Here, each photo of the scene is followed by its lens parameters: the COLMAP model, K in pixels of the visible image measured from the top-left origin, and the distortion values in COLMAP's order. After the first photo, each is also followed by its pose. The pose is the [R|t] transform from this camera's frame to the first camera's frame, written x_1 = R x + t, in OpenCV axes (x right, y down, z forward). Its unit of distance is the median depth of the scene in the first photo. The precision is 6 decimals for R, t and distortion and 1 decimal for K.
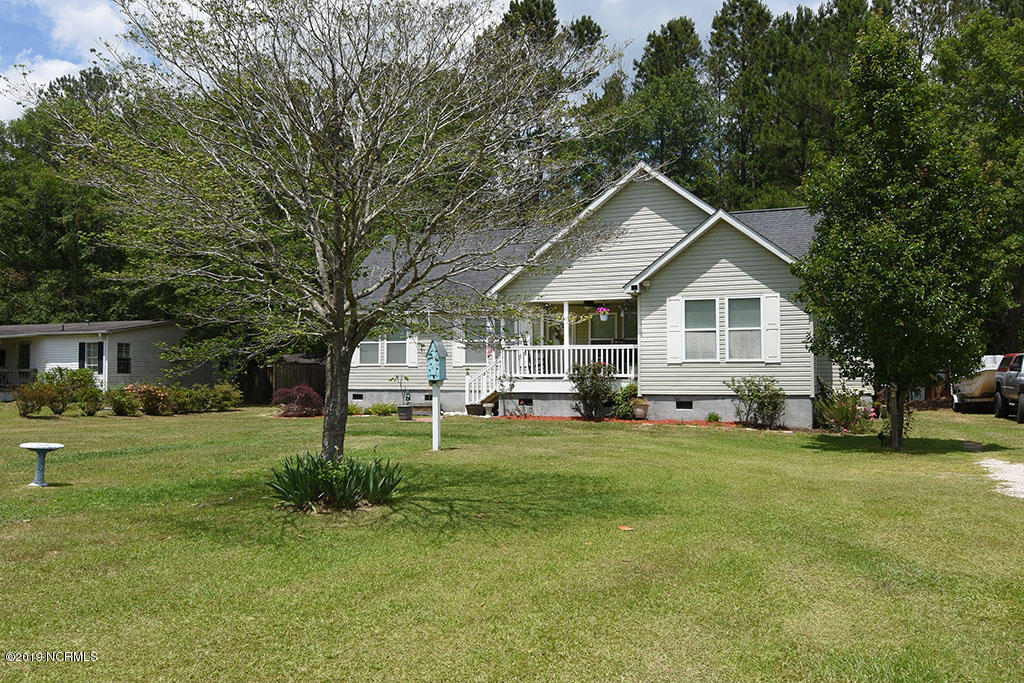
lens RADIAL K [[933.3, 0, 511.9], [0, 933.3, 342.7], [0, 0, 1]] dist [-0.008957, 0.000000]
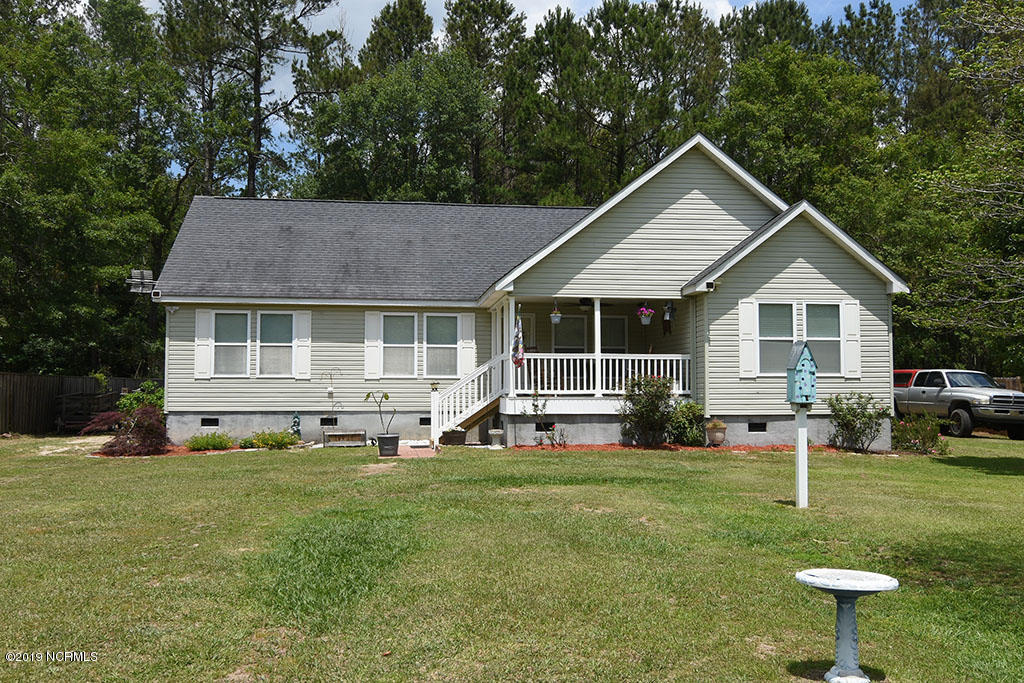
lens RADIAL K [[916.9, 0, 512.1], [0, 916.9, 340.2], [0, 0, 1]] dist [-0.016355, -0.002391]
pose [[0.858990, 0.029912, 0.511118, -0.410863], [-0.019338, 0.999475, -0.025992, 0.013253], [-0.511627, 0.012443, 0.859117, 0.380826]]
